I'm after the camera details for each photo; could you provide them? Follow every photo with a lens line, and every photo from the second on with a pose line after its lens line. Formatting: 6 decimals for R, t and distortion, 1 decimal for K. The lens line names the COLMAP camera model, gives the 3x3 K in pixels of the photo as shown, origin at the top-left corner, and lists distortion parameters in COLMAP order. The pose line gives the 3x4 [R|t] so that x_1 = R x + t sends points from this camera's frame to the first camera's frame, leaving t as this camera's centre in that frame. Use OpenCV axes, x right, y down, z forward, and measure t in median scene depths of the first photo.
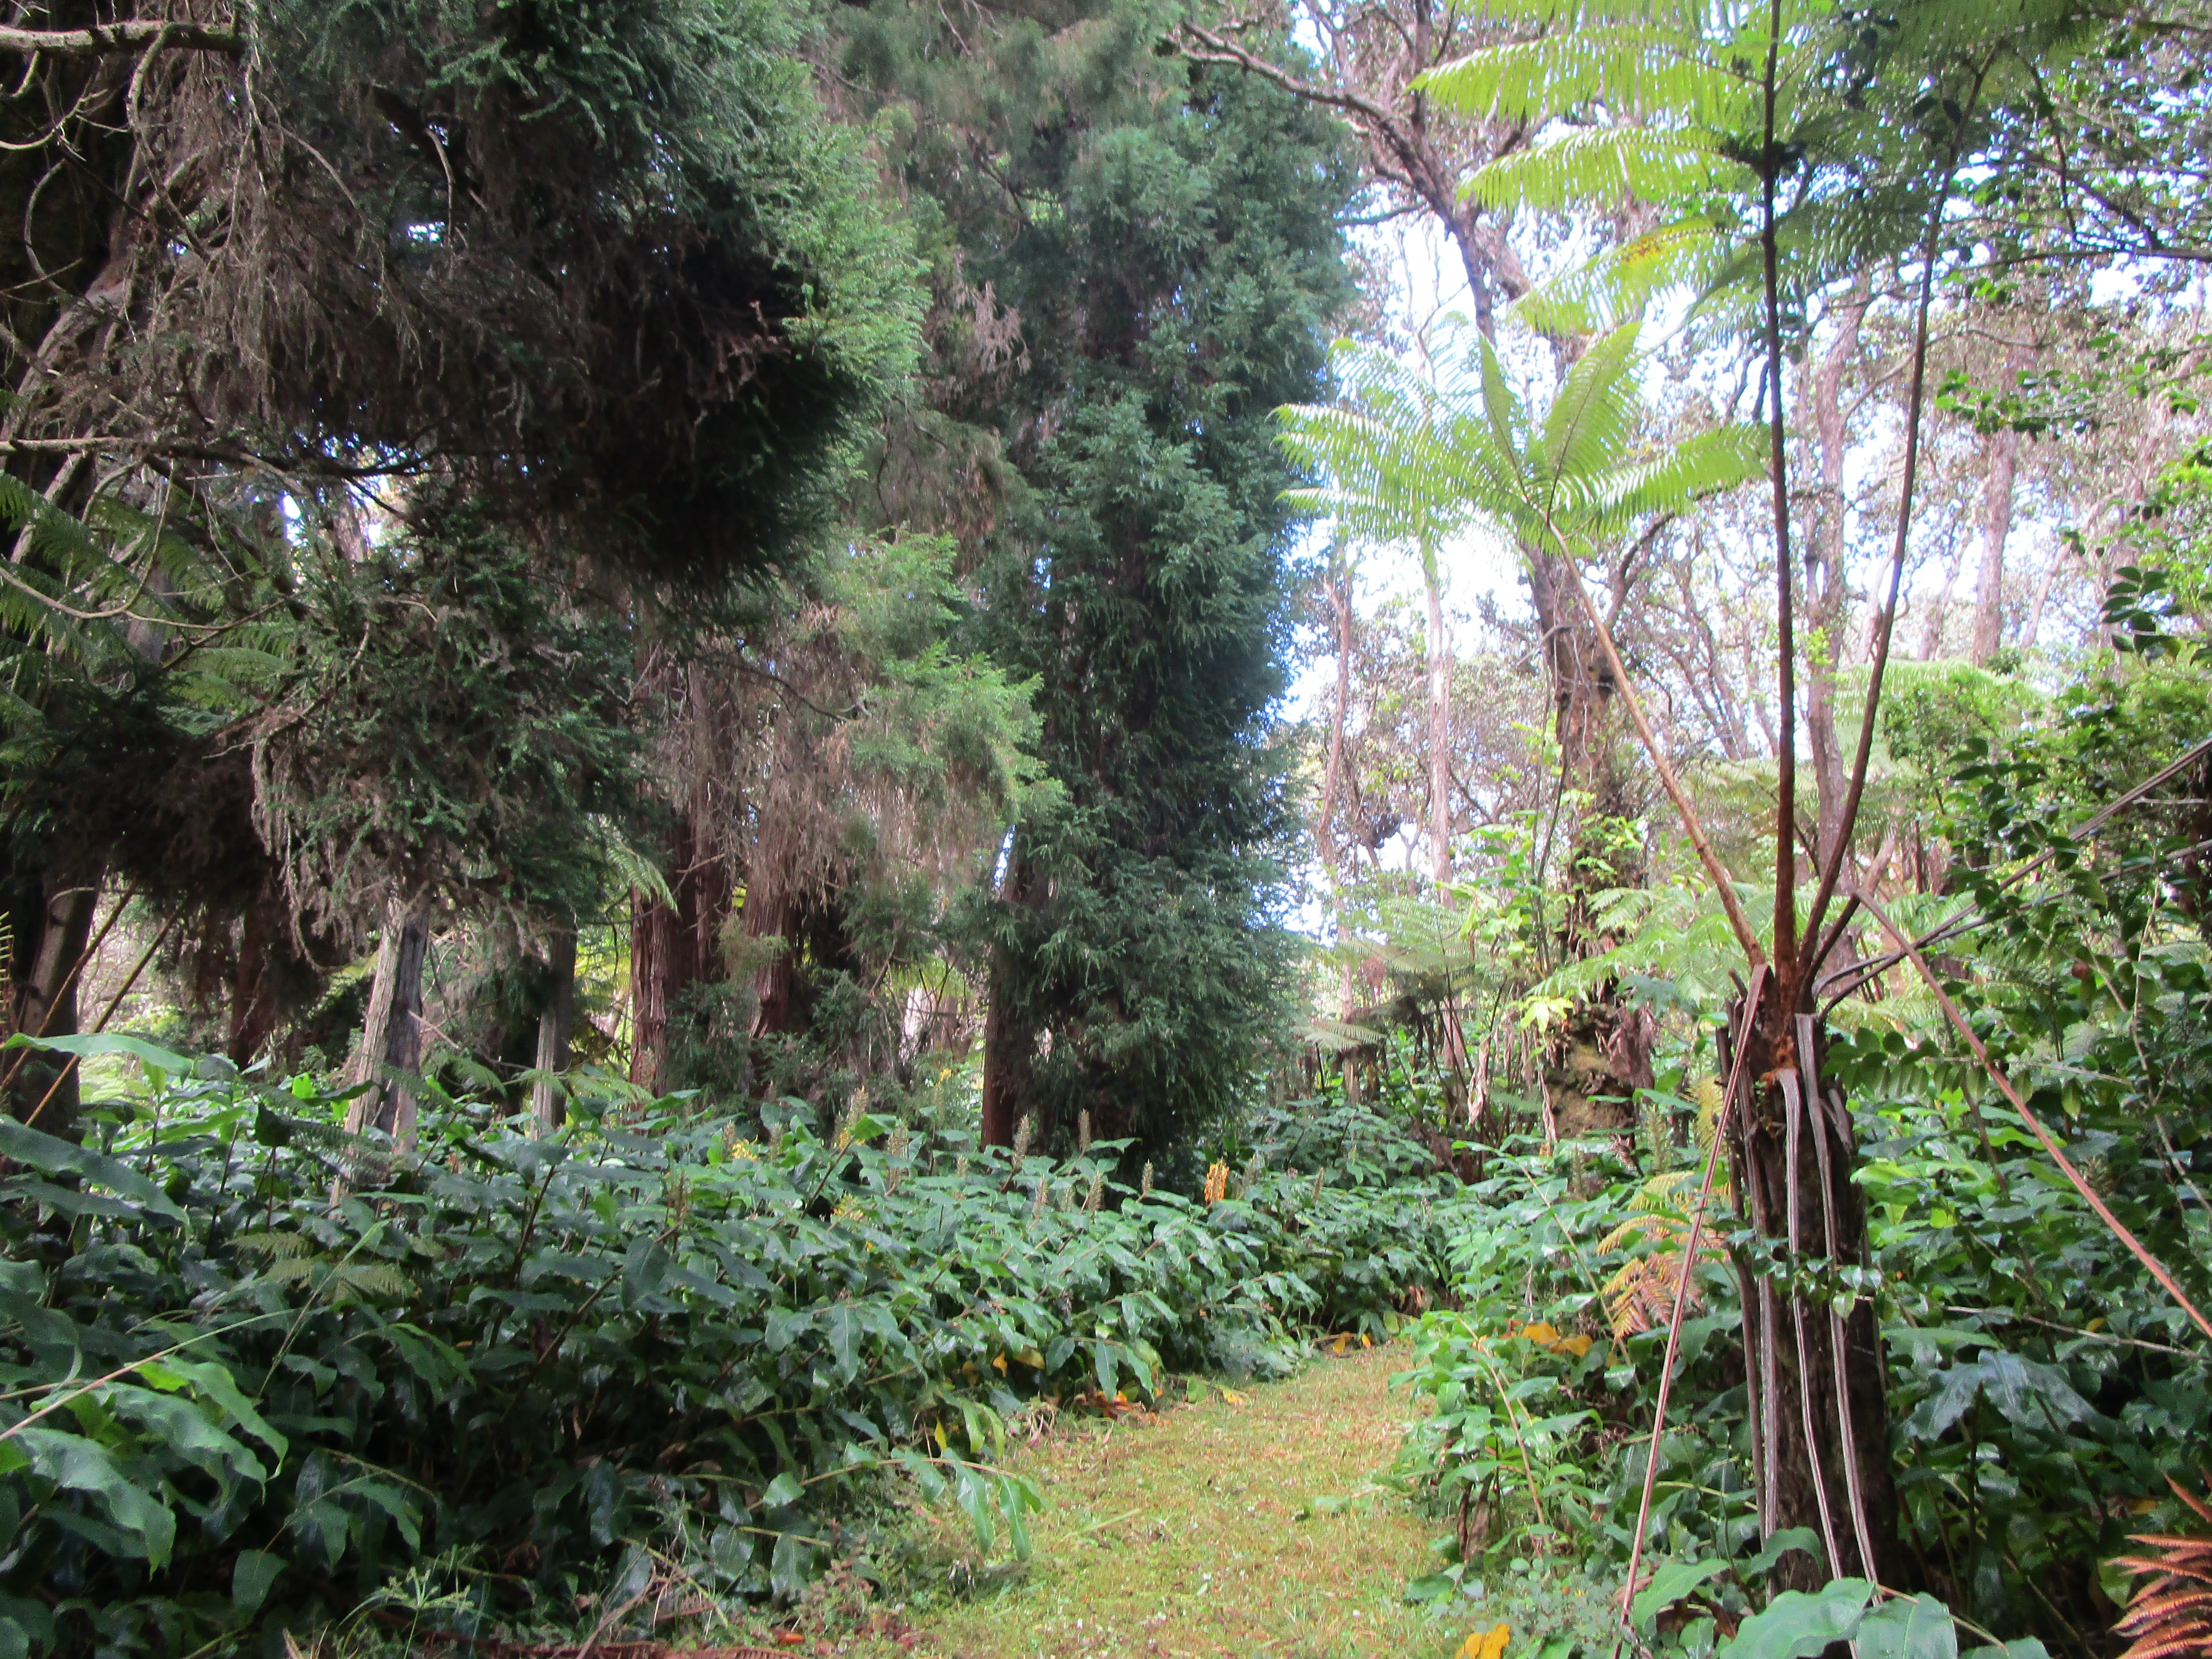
lens RADIAL K [[1588.7, 0, 1098.8], [0, 1588.7, 834.2], [0, 0, 1]] dist [-0.008670, 0.008706]
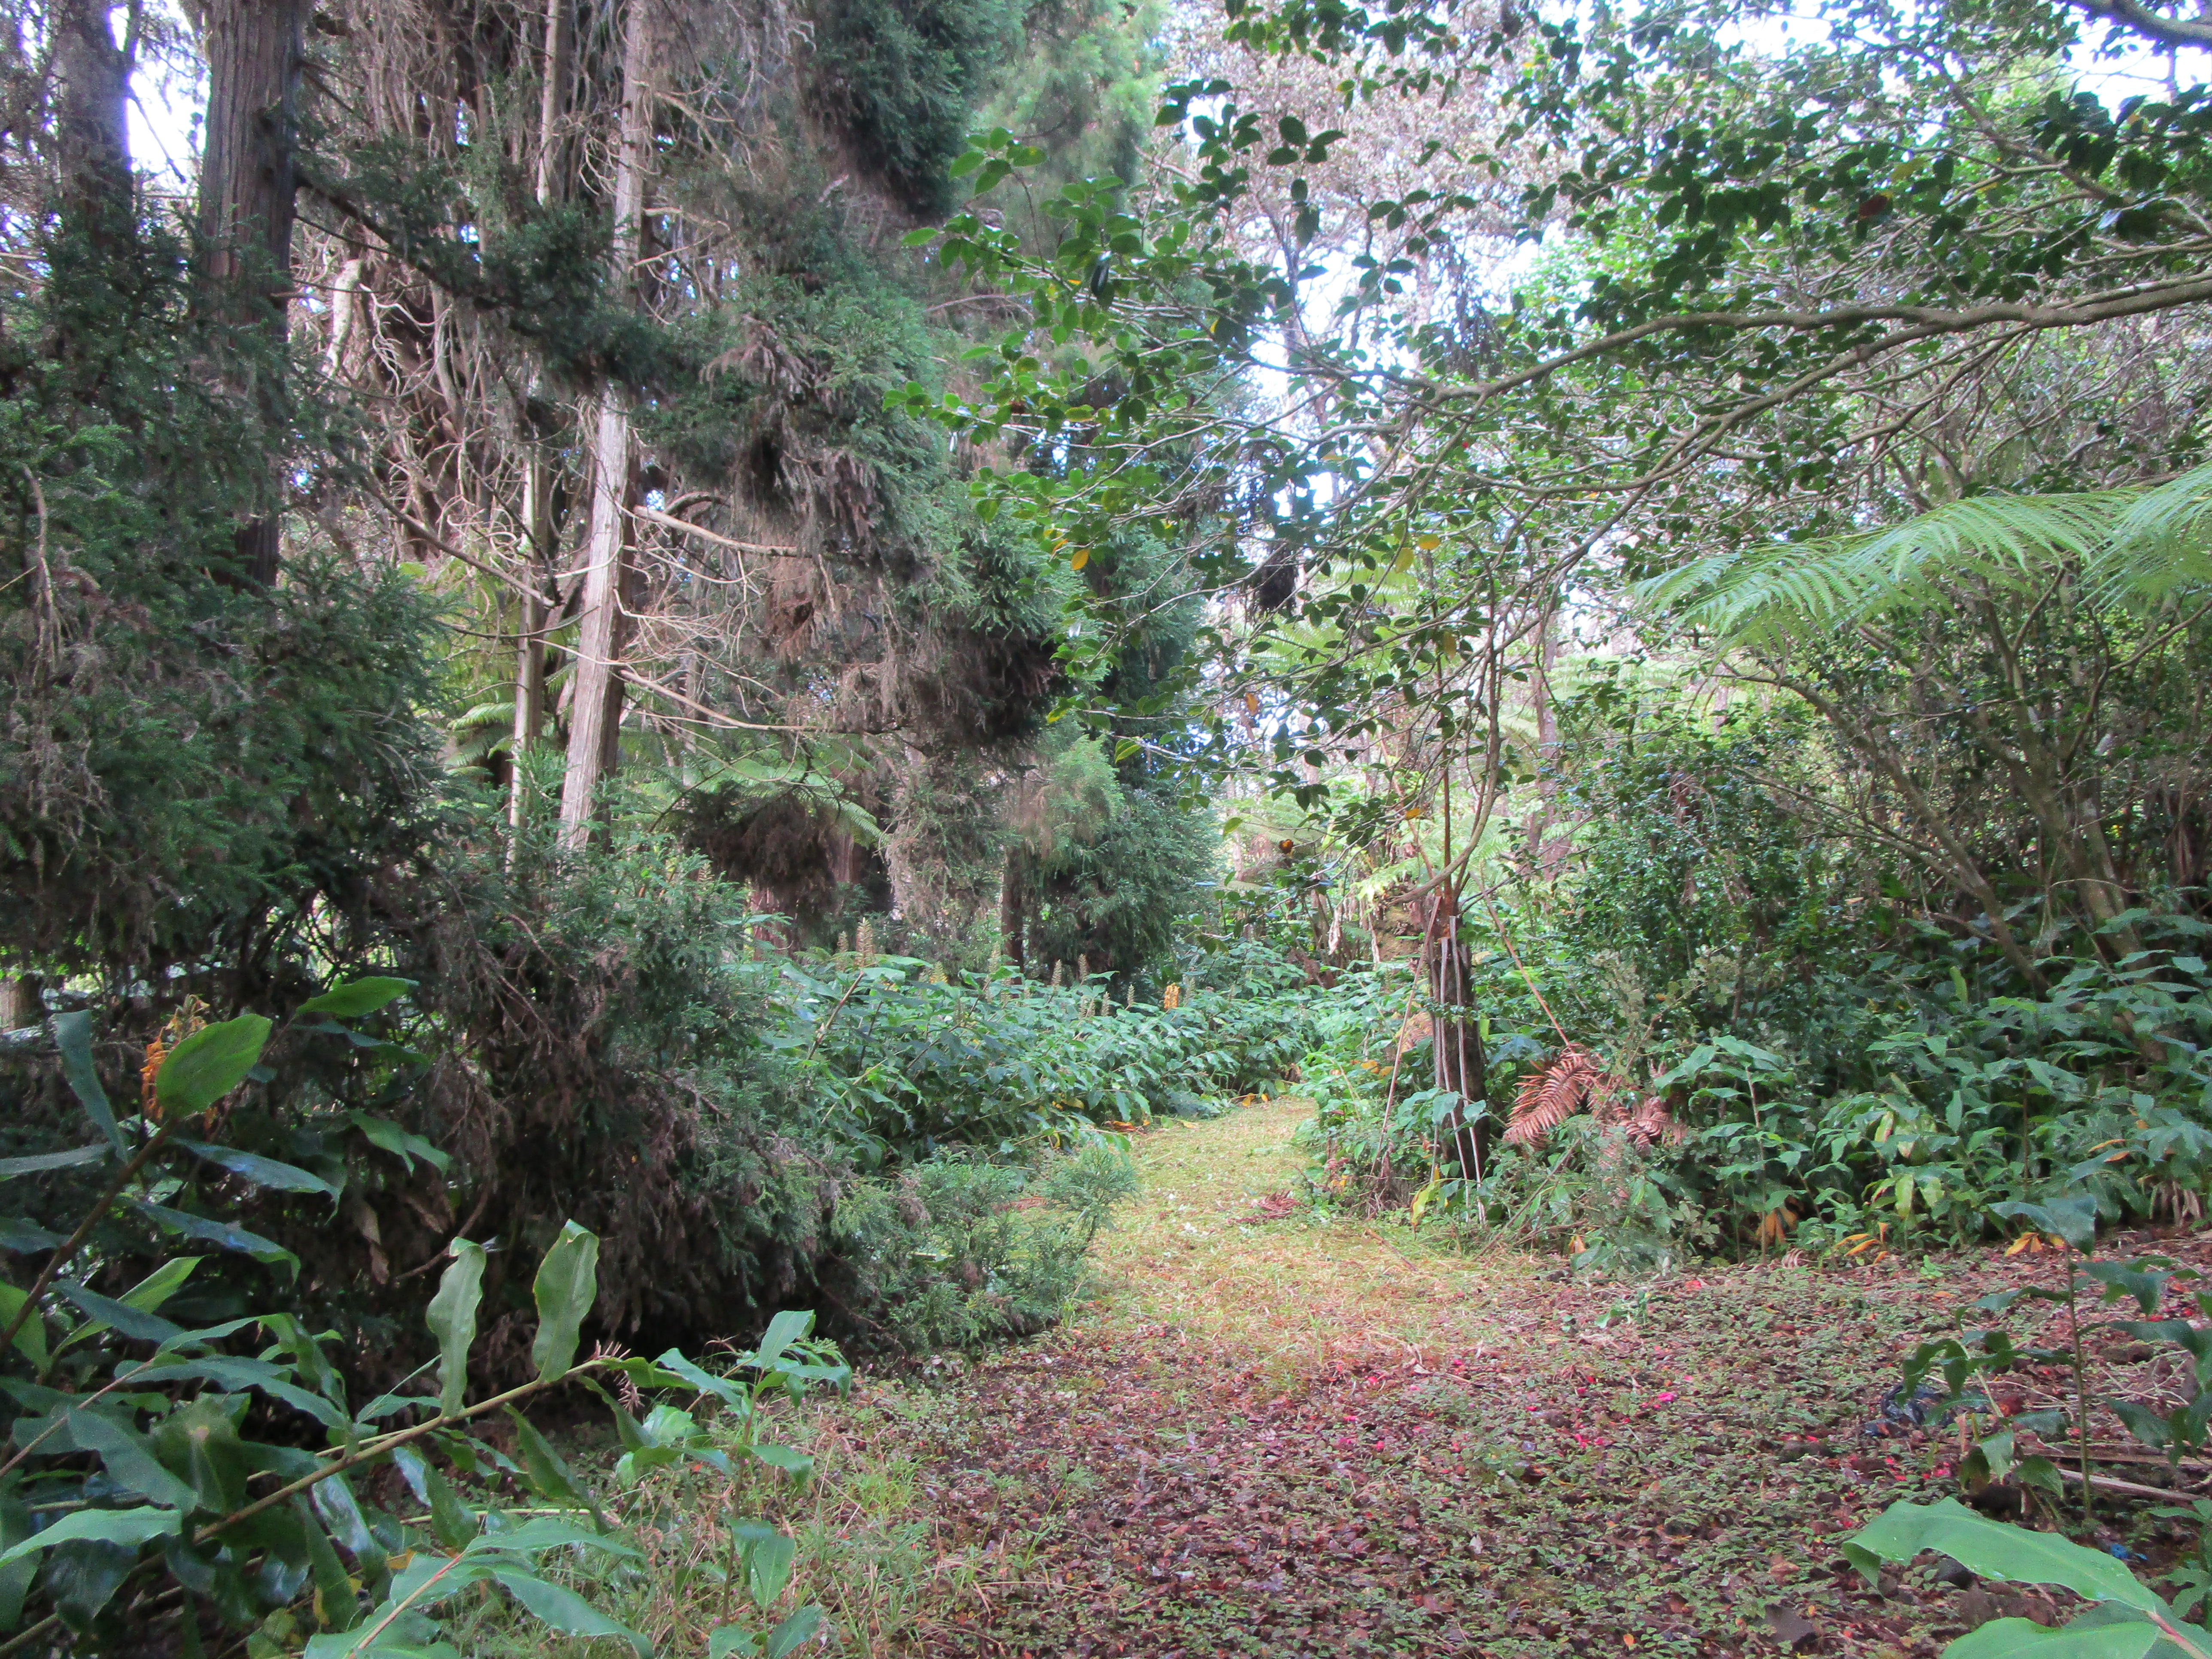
lens RADIAL K [[1588.7, 0, 1110.4], [0, 1588.7, 827.5], [0, 0, 1]] dist [-0.008670, 0.008706]
pose [[0.995307, -0.036088, 0.089791, -0.116685], [0.026756, 0.994317, 0.103047, -0.105953], [-0.093000, -0.100161, 0.990615, -0.511510]]
